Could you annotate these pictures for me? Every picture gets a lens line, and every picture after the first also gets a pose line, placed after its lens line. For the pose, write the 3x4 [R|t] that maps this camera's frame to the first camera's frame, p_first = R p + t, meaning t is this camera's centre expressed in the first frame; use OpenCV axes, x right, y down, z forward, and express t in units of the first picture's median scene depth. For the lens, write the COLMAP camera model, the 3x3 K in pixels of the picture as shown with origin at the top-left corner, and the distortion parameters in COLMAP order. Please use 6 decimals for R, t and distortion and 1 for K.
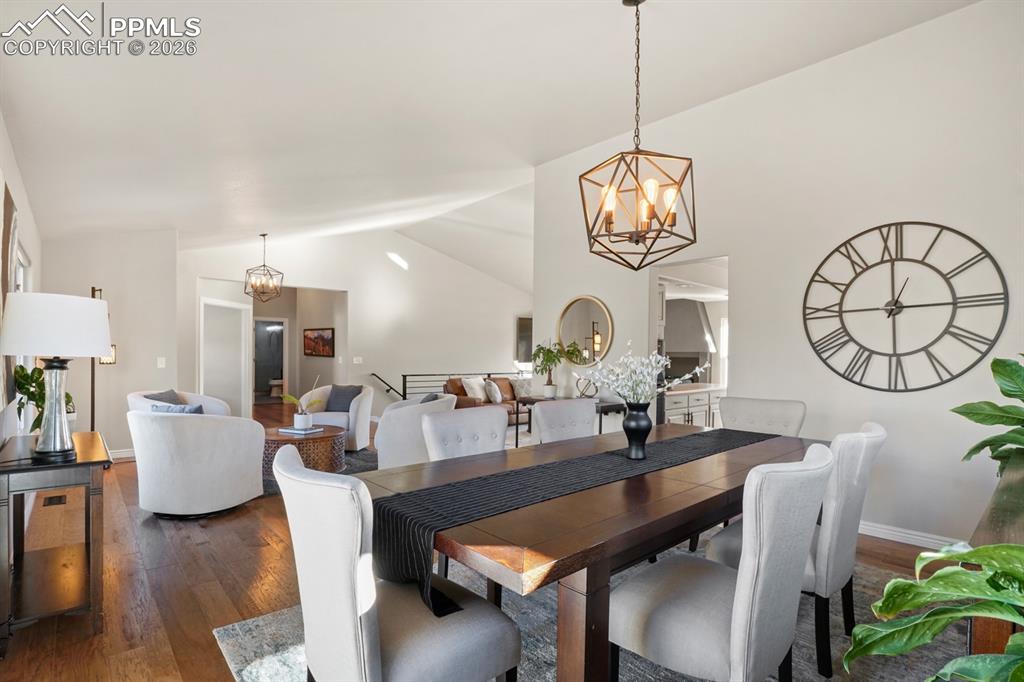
lens RADIAL K [[501.6, 0, 511.8], [0, 501.6, 358.1], [0, 0, 1]] dist [-0.034152, 0.000407]
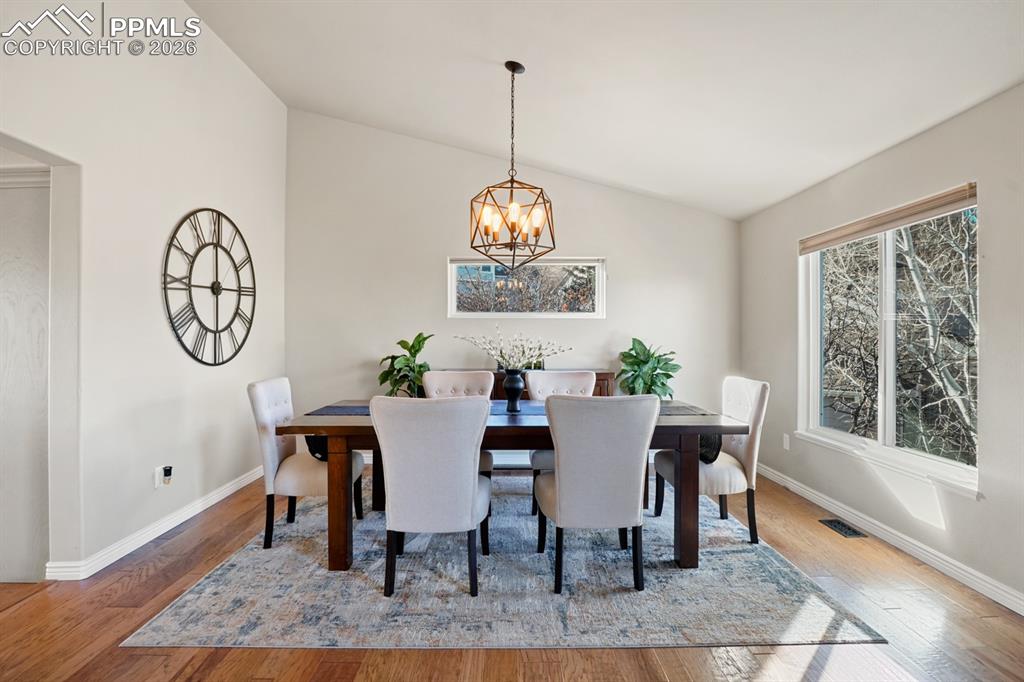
lens RADIAL K [[497.8, 0, 512.0], [0, 497.8, 341.0], [0, 0, 1]] dist [-0.046629, 0.011267]
pose [[-0.751536, -0.016110, 0.659495, -0.259762], [-0.003880, 0.999792, 0.020000, -0.006662], [-0.659681, 0.012472, -0.751443, 0.848417]]
